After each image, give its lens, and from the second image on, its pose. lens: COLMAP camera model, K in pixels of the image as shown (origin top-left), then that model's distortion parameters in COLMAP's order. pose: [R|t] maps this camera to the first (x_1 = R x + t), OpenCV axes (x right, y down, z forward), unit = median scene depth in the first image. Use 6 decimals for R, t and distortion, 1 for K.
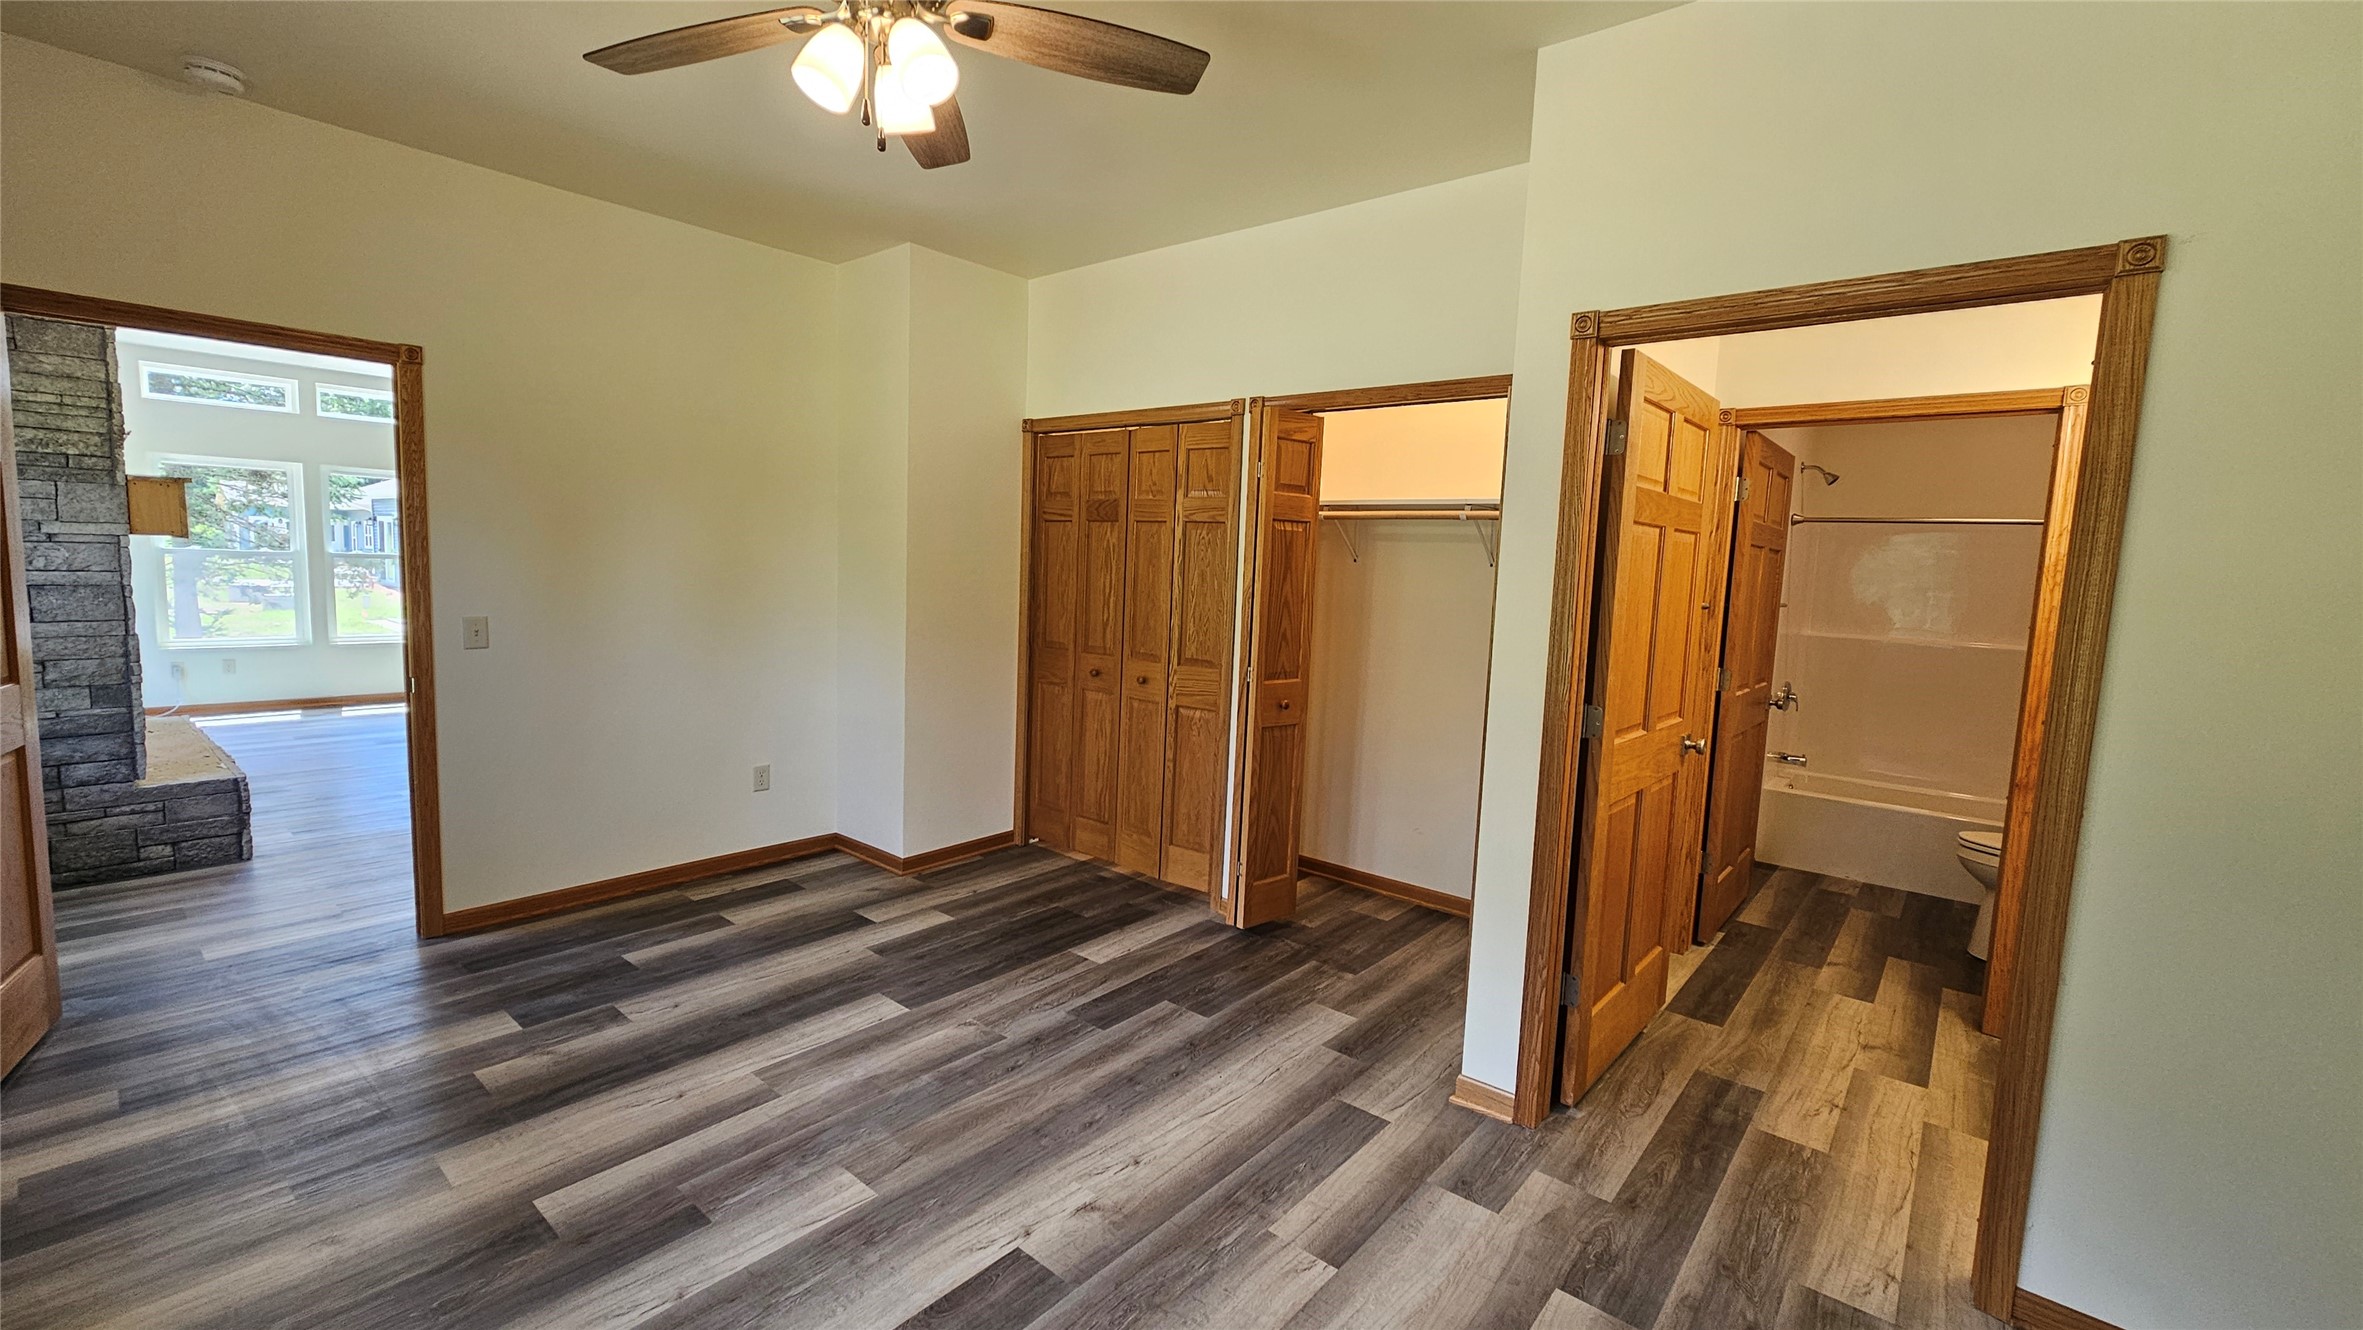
lens RADIAL K [[974.5, 0, 1177.0], [0, 974.5, 661.6], [0, 0, 1]] dist [-0.003122, 0.000587]
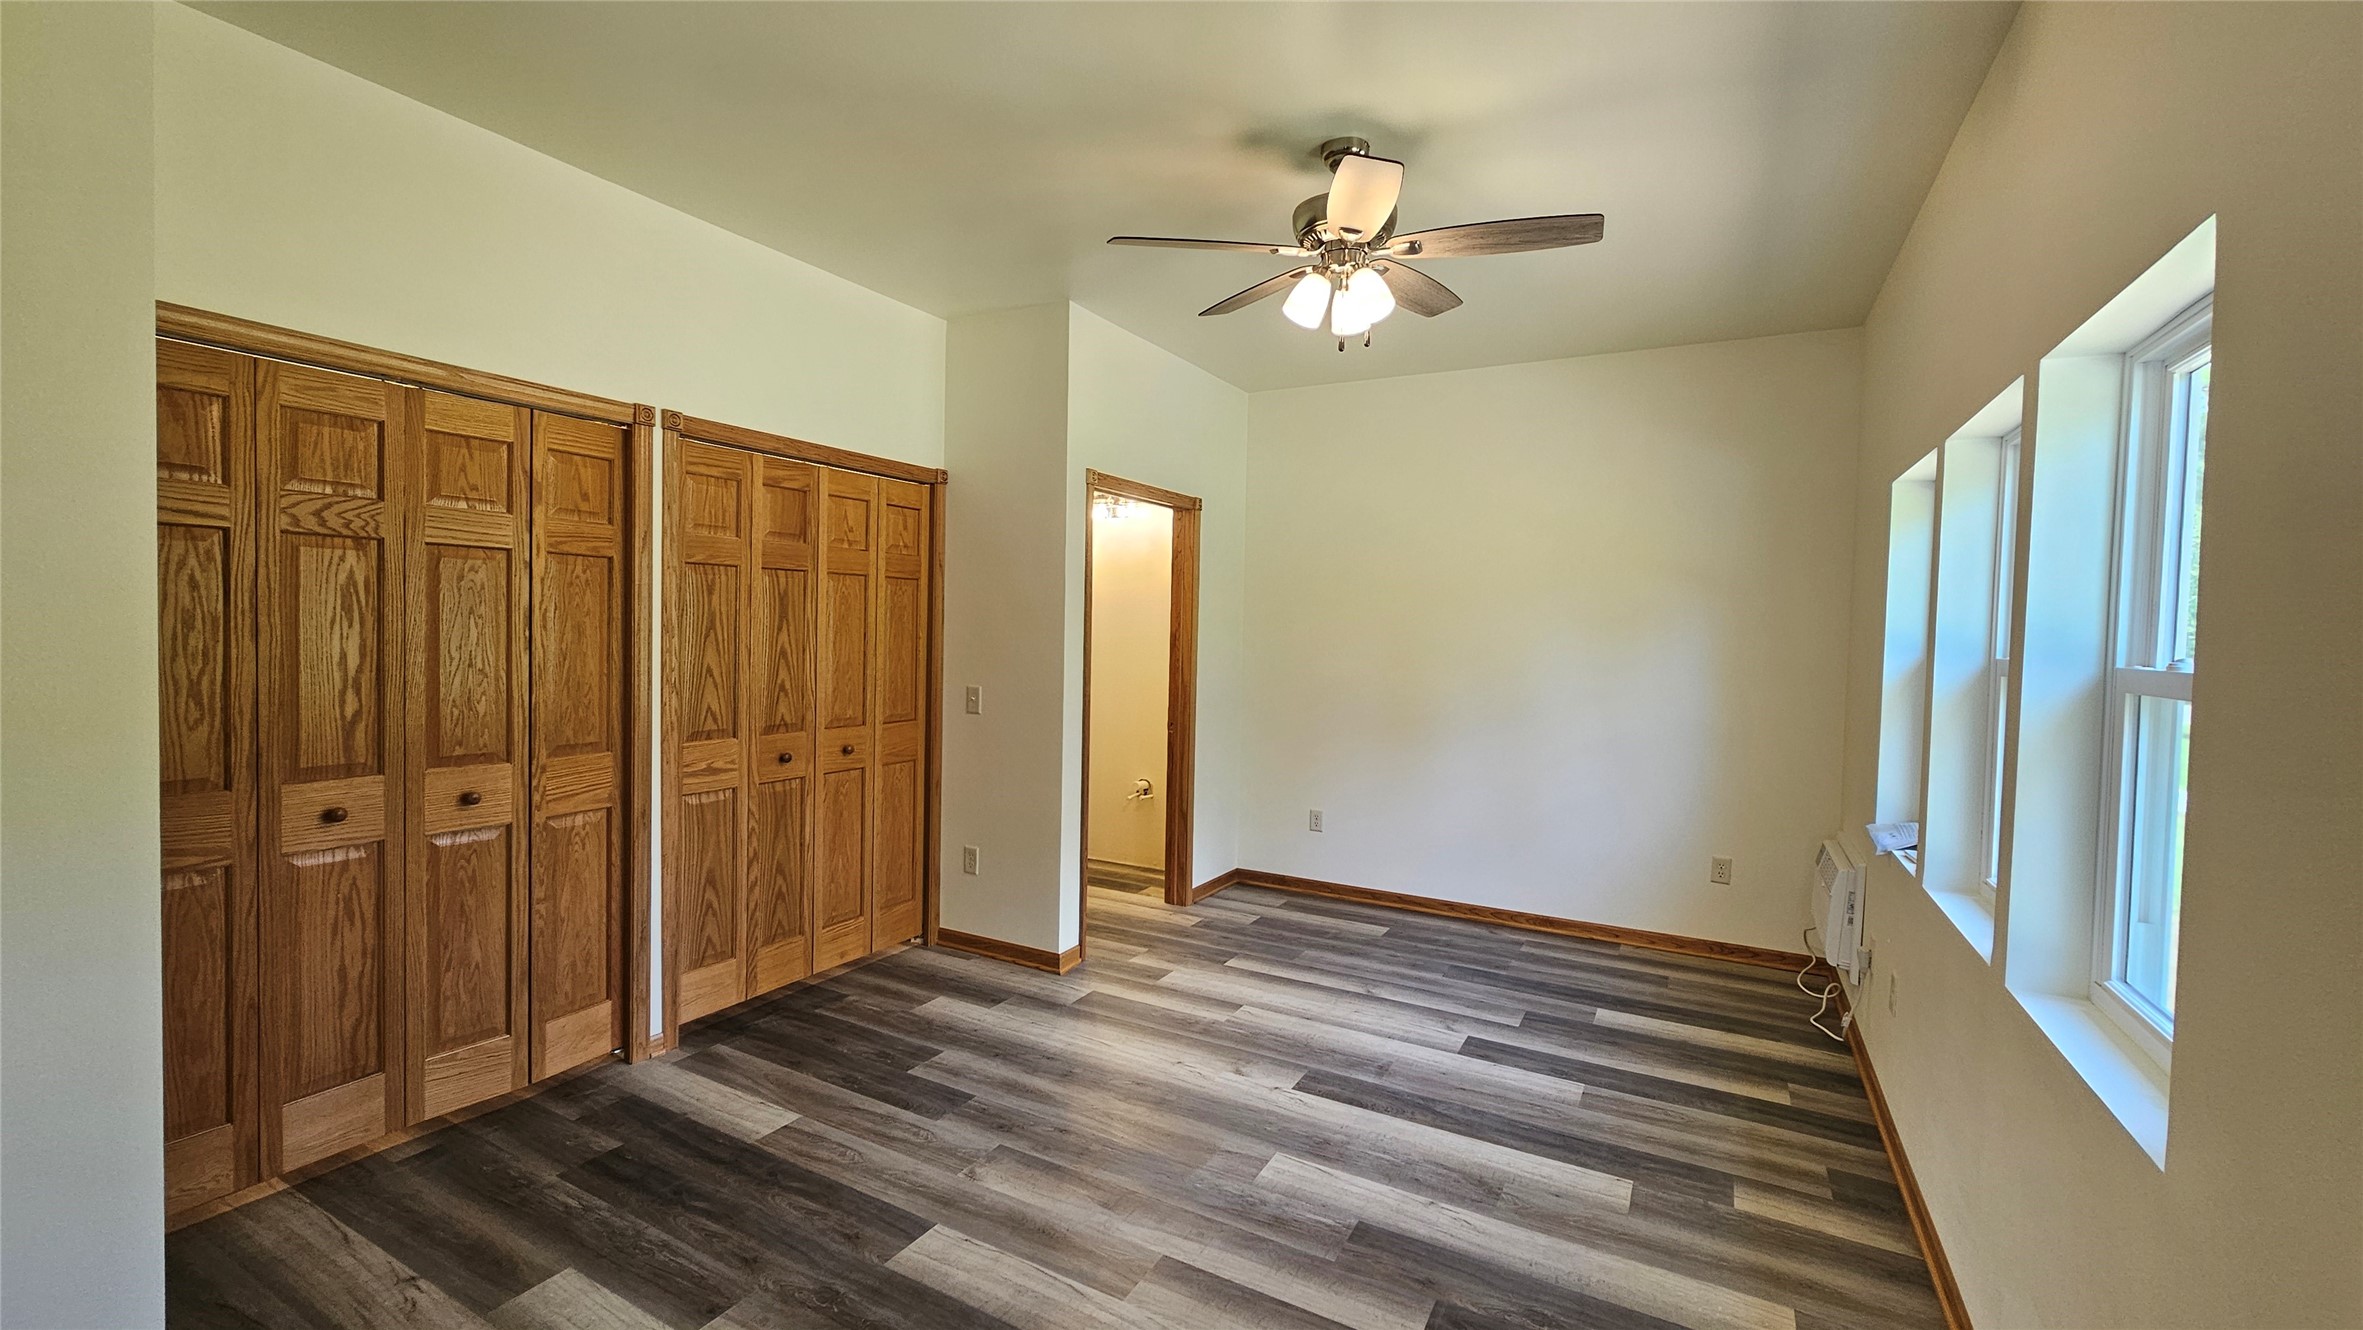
lens RADIAL K [[974.5, 0, 1178.9], [0, 974.5, 652.1], [0, 0, 1]] dist [-0.003122, 0.000587]
pose [[-0.198262, -0.068861, 0.977727, -0.977349], [0.075613, 0.993482, 0.085303, -0.124289], [-0.977228, 0.090841, -0.191763, 0.890538]]
